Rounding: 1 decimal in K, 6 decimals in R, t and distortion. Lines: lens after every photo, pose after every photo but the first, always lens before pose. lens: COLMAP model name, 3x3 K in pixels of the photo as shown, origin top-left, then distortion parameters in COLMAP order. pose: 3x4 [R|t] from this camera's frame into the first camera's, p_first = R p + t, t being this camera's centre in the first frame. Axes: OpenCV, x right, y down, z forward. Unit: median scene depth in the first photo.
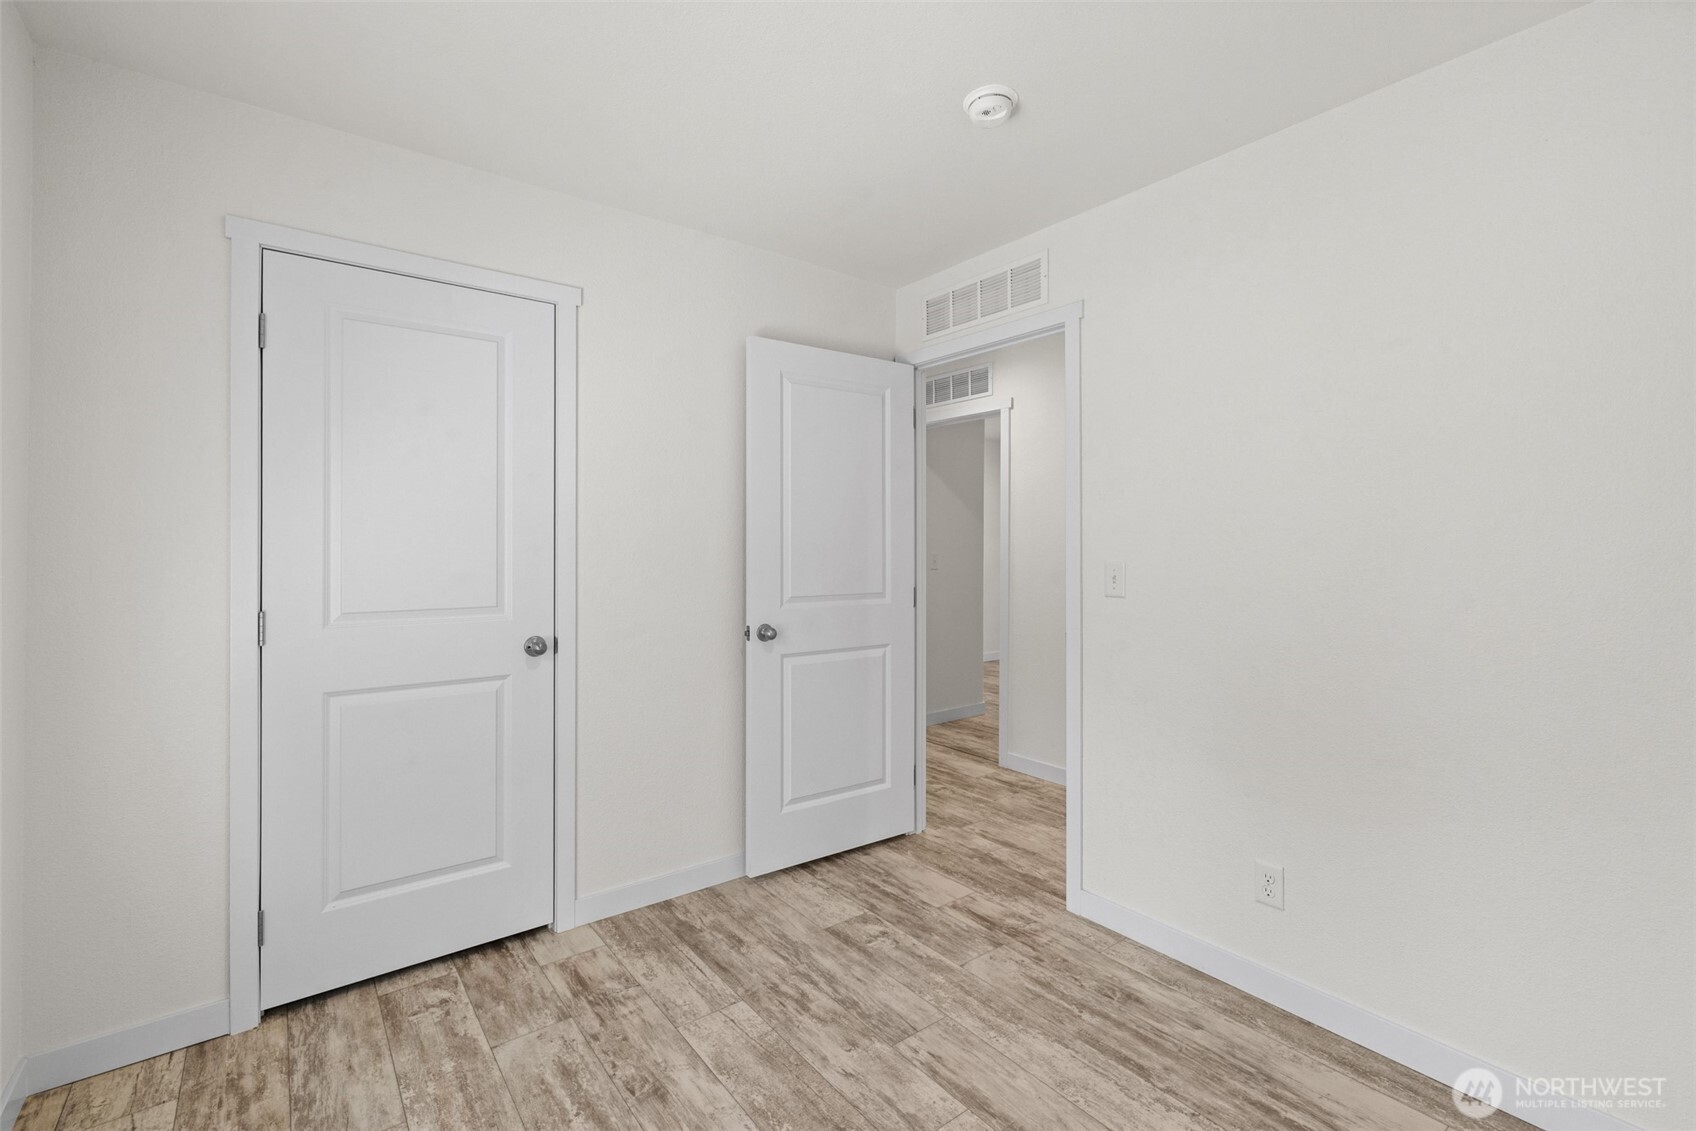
lens RADIAL K [[739.1, 0, 824.3], [0, 739.1, 561.6], [0, 0, 1]] dist [0.000242, 0.000008]
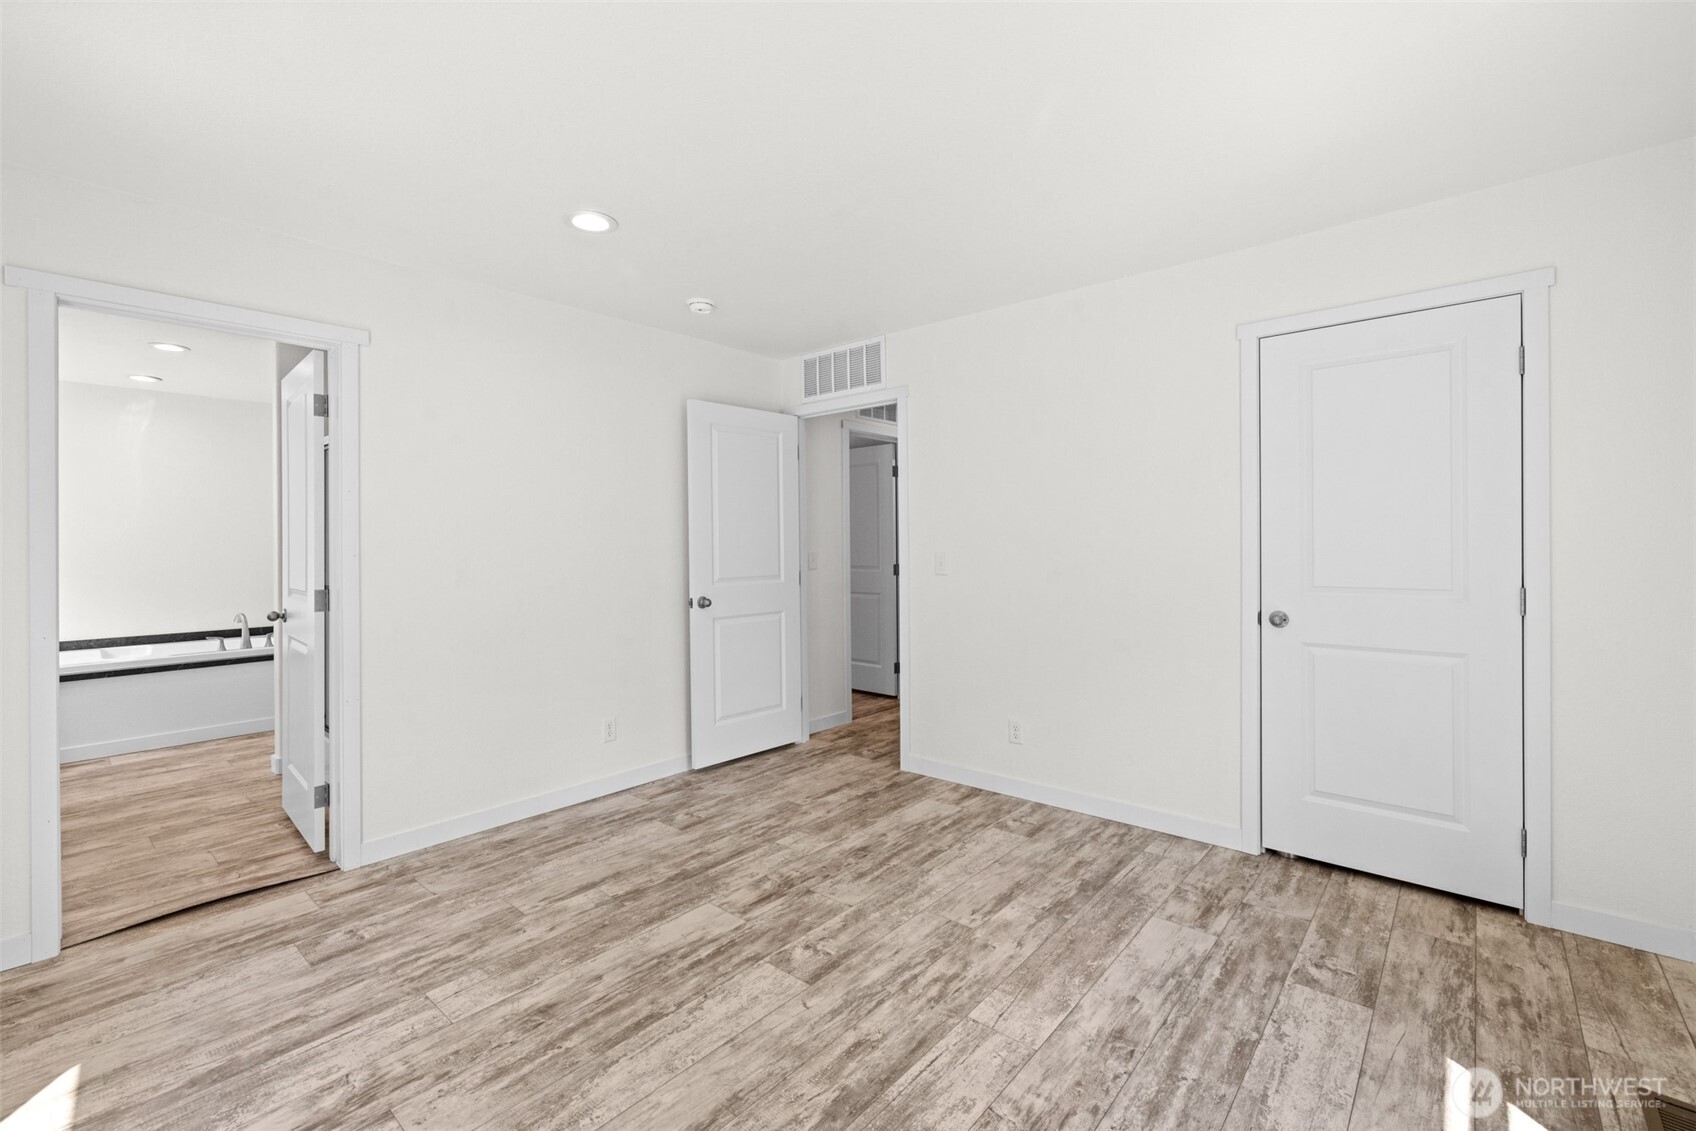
lens RADIAL K [[732.0, 0, 837.4], [0, 732.0, 541.8], [0, 0, 1]] dist [0.002391, 0.000419]
pose [[-0.212495, 0.002132, 0.977160, -0.966771], [0.027204, 0.999623, 0.003735, -0.026880], [-0.976783, 0.027376, -0.212473, 1.300147]]
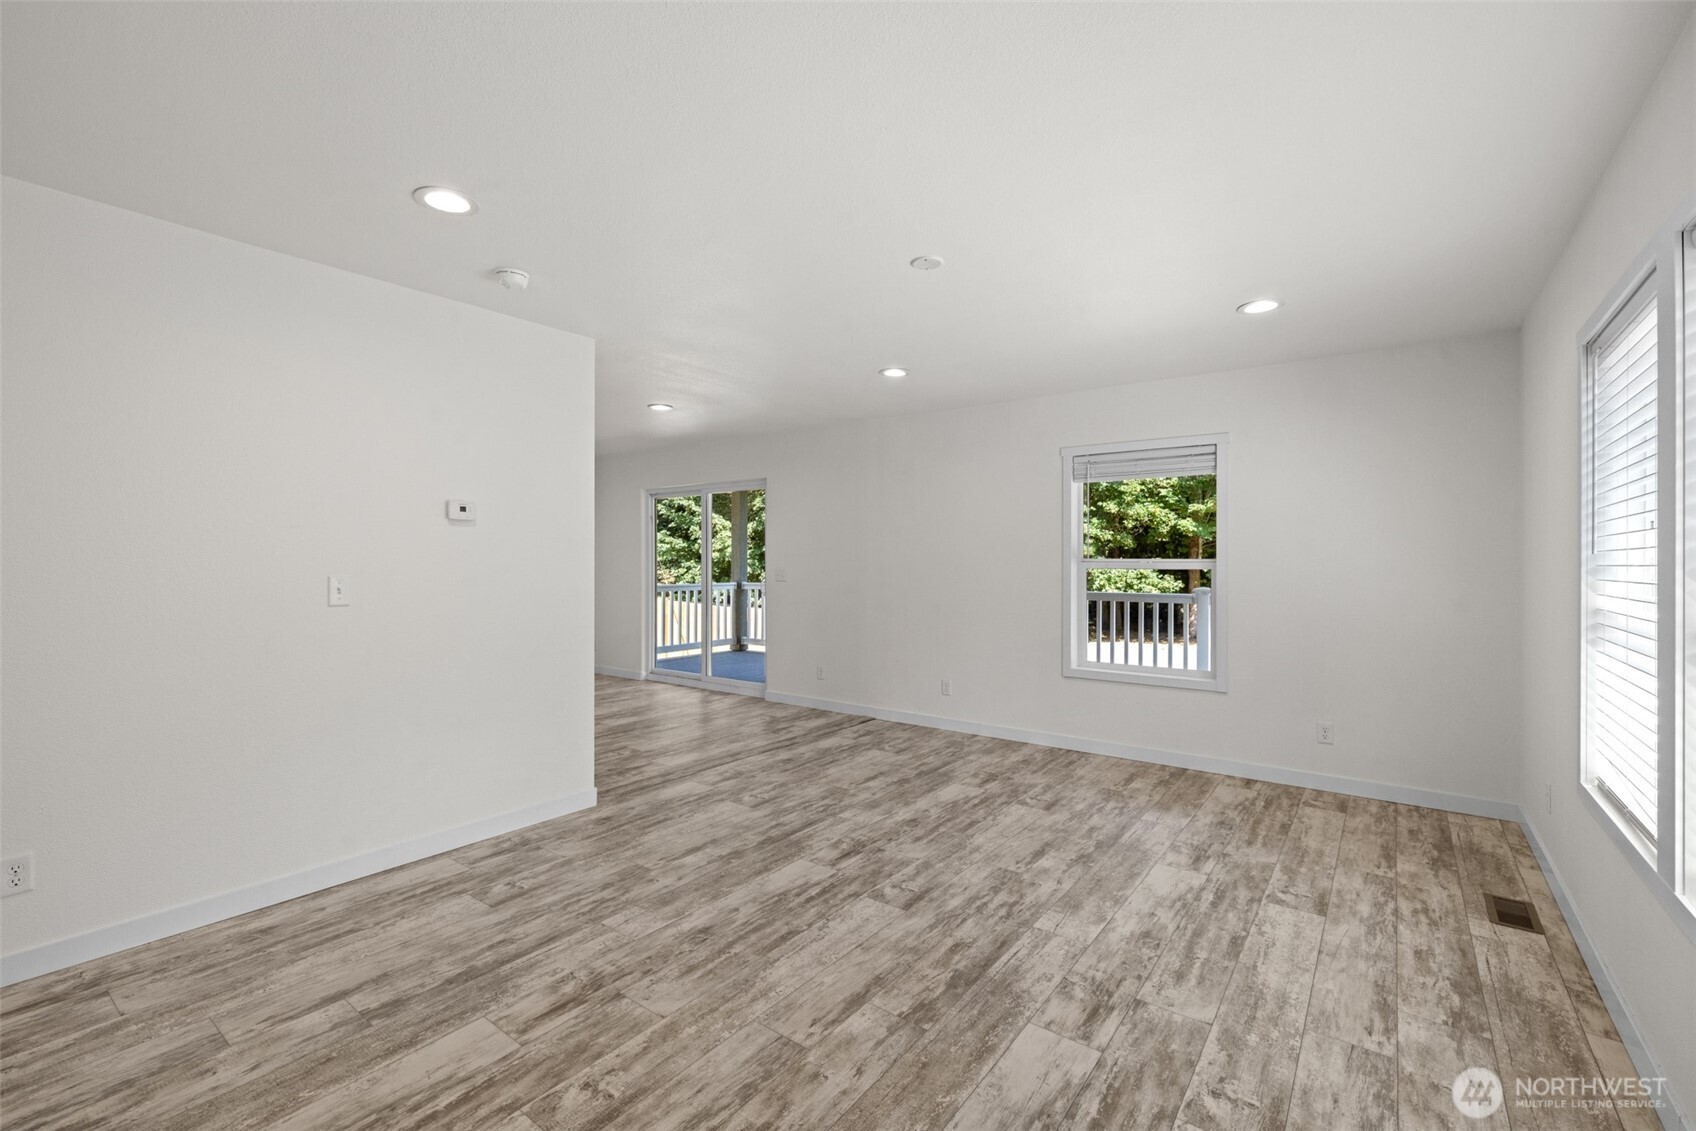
lens RADIAL K [[737.6, 0, 850.4], [0, 737.6, 534.6], [0, 0, 1]] dist [0.011666, -0.000041]
pose [[-0.293738, 0.030209, 0.955408, -1.196801], [0.008429, 0.999543, -0.029014, -0.036440], [-0.955849, -0.000469, -0.293859, 1.605712]]
